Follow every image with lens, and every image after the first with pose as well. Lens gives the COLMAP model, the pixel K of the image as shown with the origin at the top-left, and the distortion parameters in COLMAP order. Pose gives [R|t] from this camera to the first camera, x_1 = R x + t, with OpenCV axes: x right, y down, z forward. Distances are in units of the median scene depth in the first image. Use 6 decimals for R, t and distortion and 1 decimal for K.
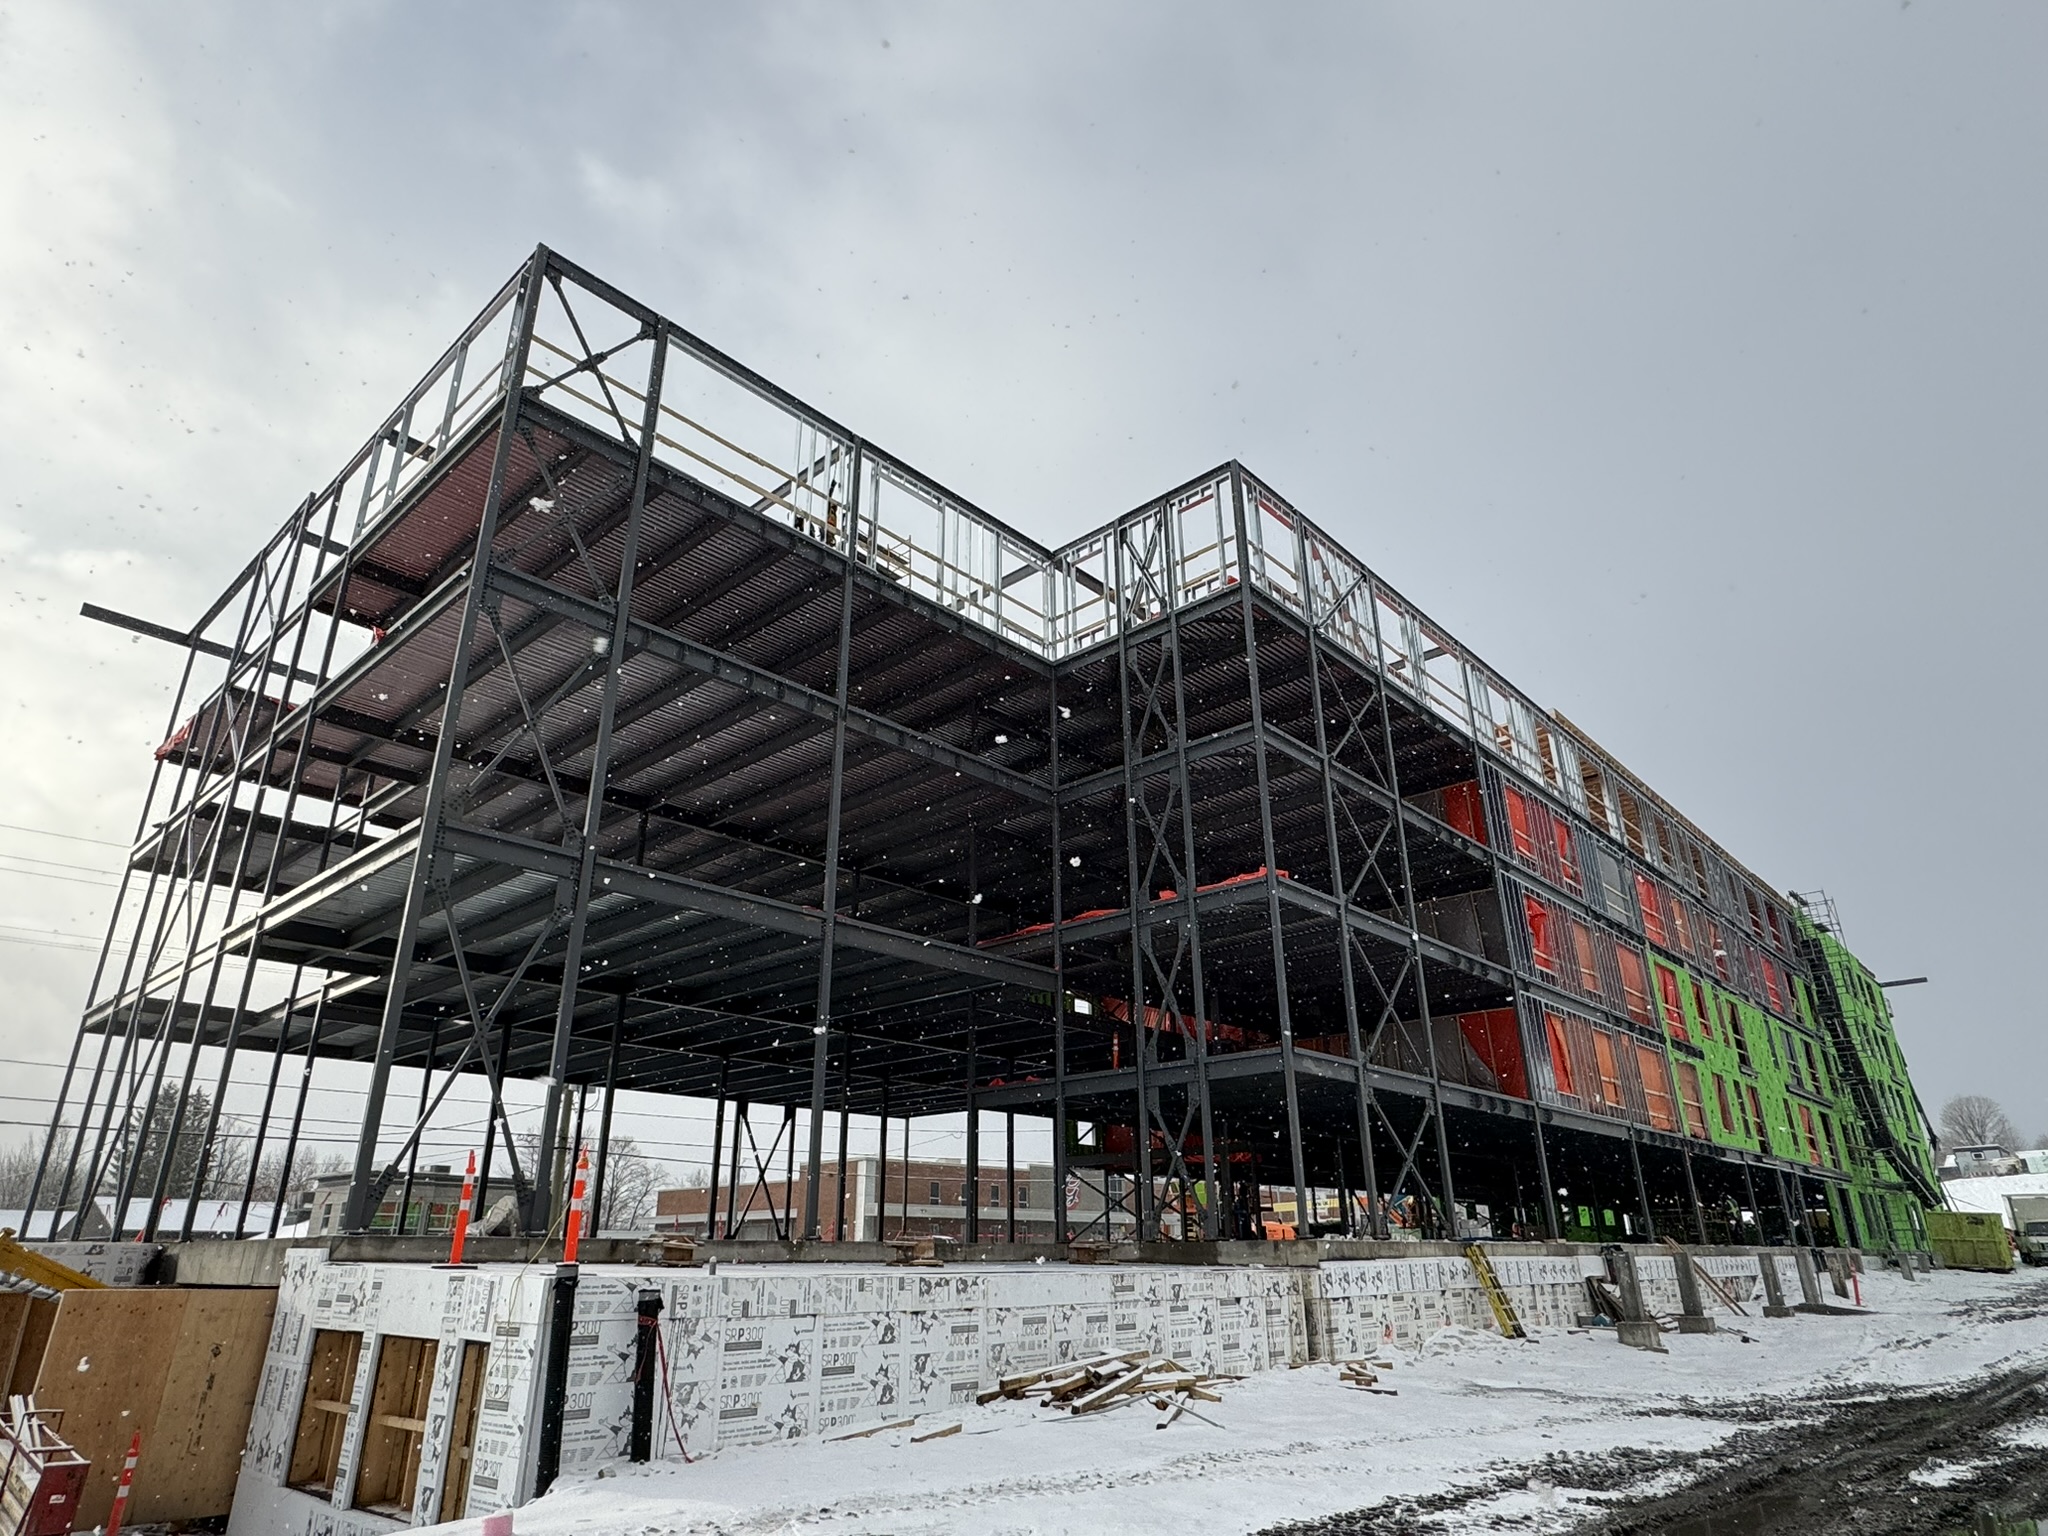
lens RADIAL K [[1208.0, 0, 1024.0], [0, 1208.0, 768.0], [0, 0, 1]] dist [-0.007508, 0.000776]
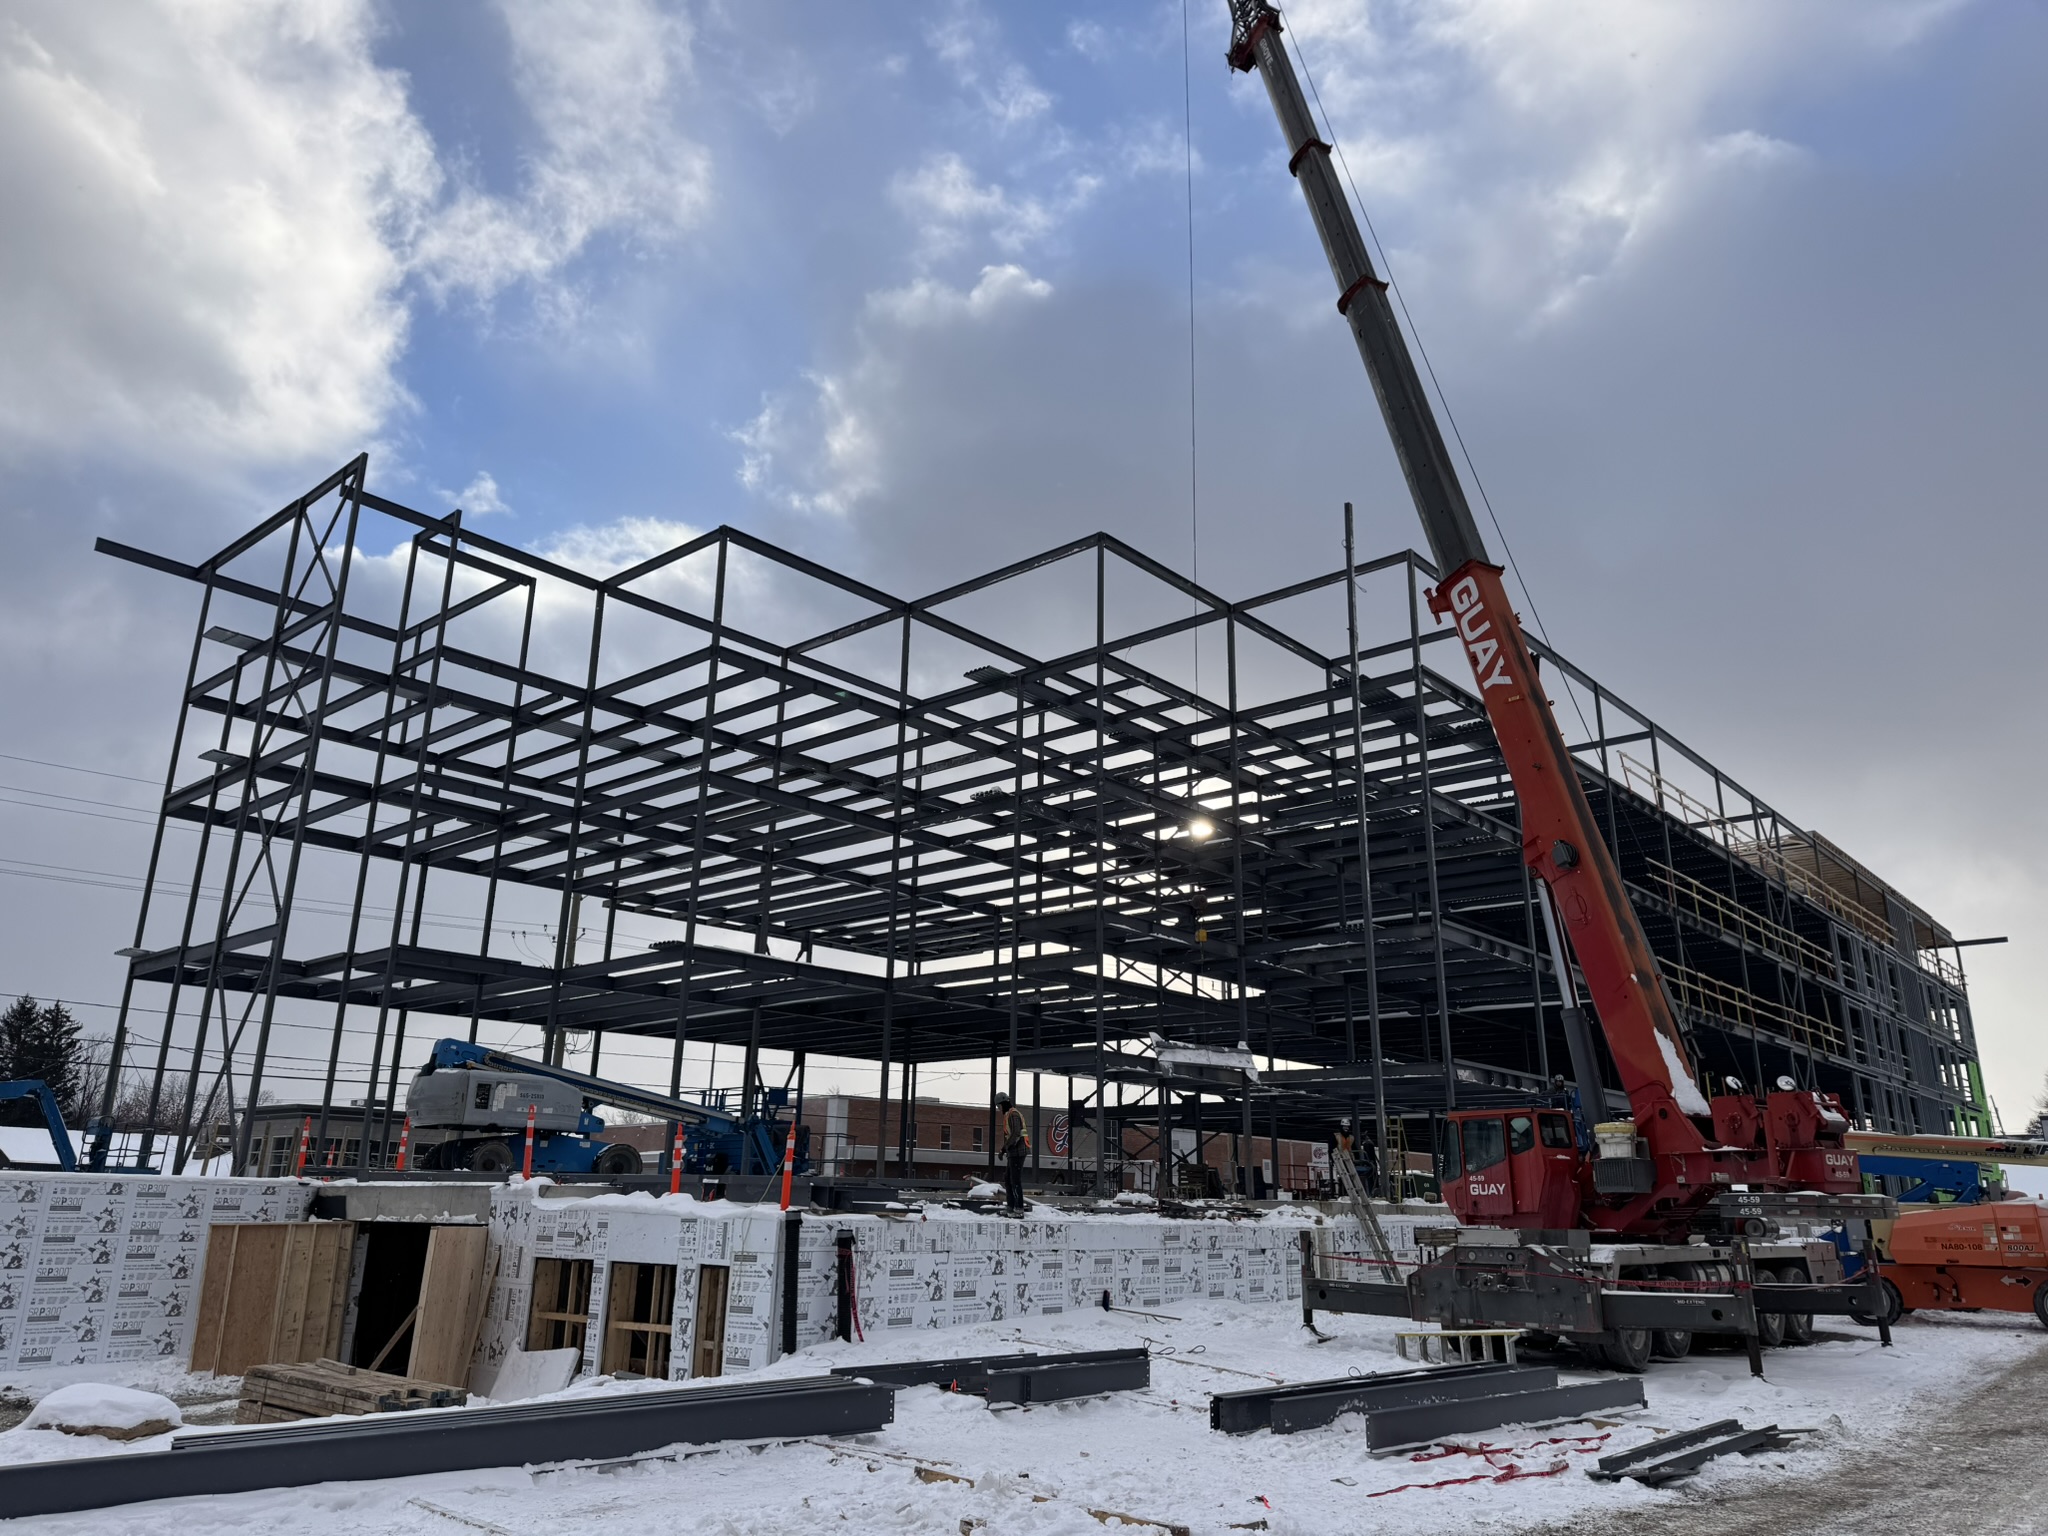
lens RADIAL K [[1429.9, 0, 1020.7], [0, 1429.9, 754.0], [0, 0, 1]] dist [0.102269, -0.139597]
pose [[0.999567, 0.026408, 0.012970, -0.061606], [-0.027383, 0.996262, 0.081924, -0.102552], [-0.010758, -0.082243, 0.996554, -0.247918]]
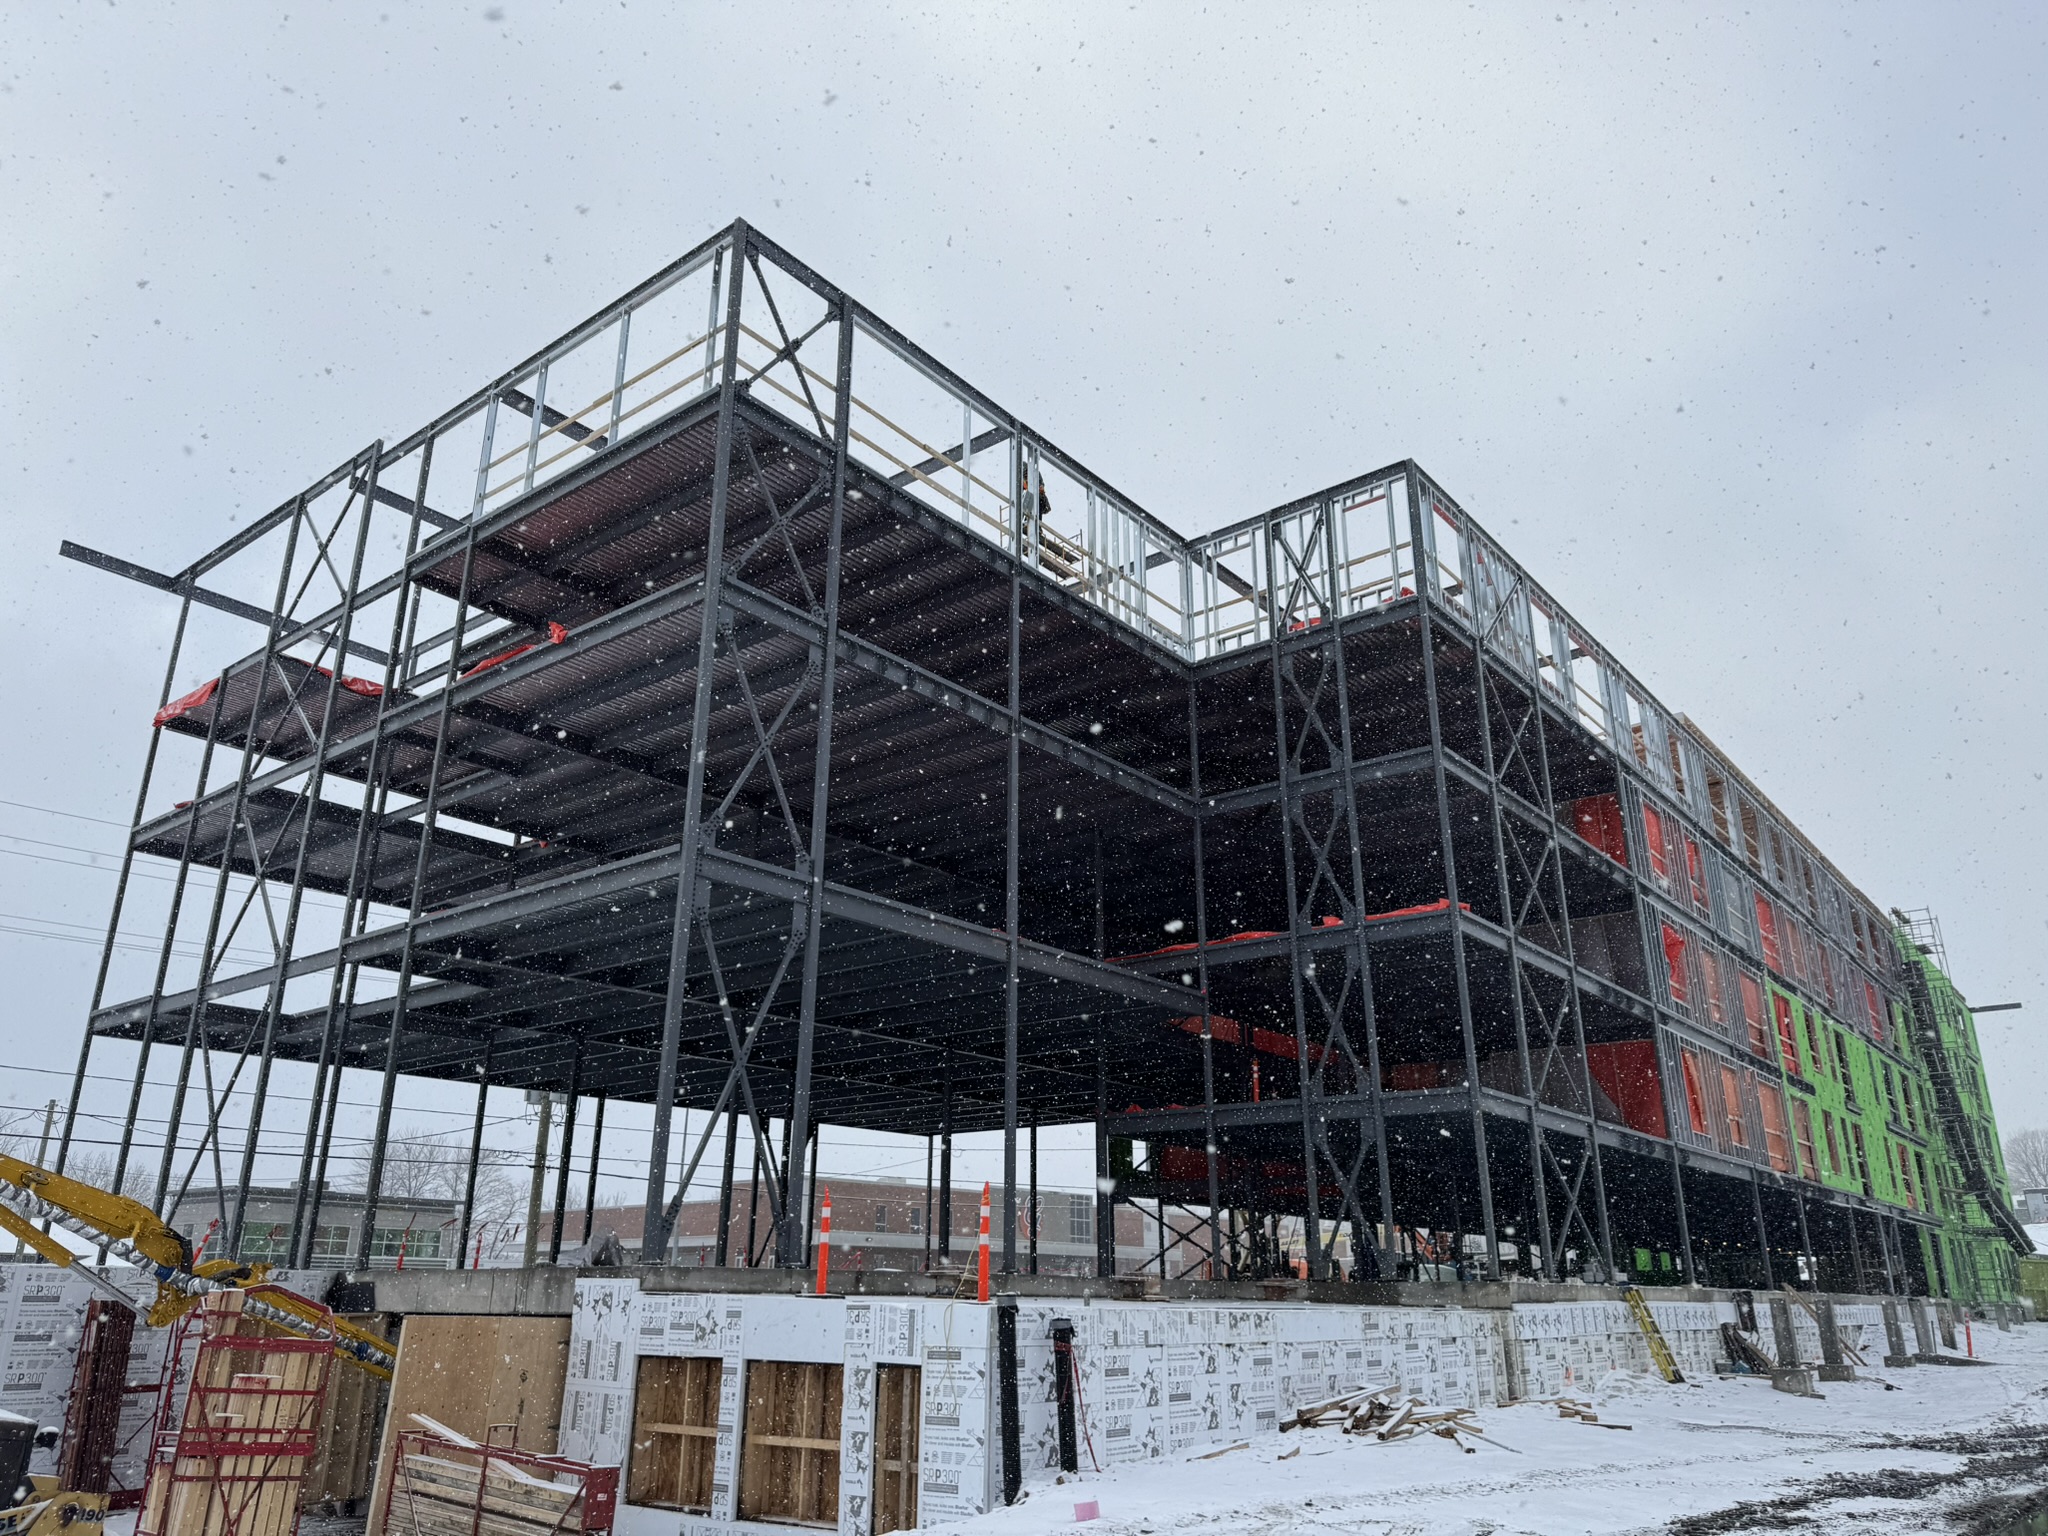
lens RADIAL K [[1451.5, 0, 1020.2], [0, 1451.5, 772.0], [0, 0, 1]] dist [0.045154, -0.068504]
pose [[0.997985, 0.032621, 0.054427, -0.183454], [-0.034842, 0.998578, 0.040356, -0.048465], [-0.053033, -0.042171, 0.997702, -0.125426]]
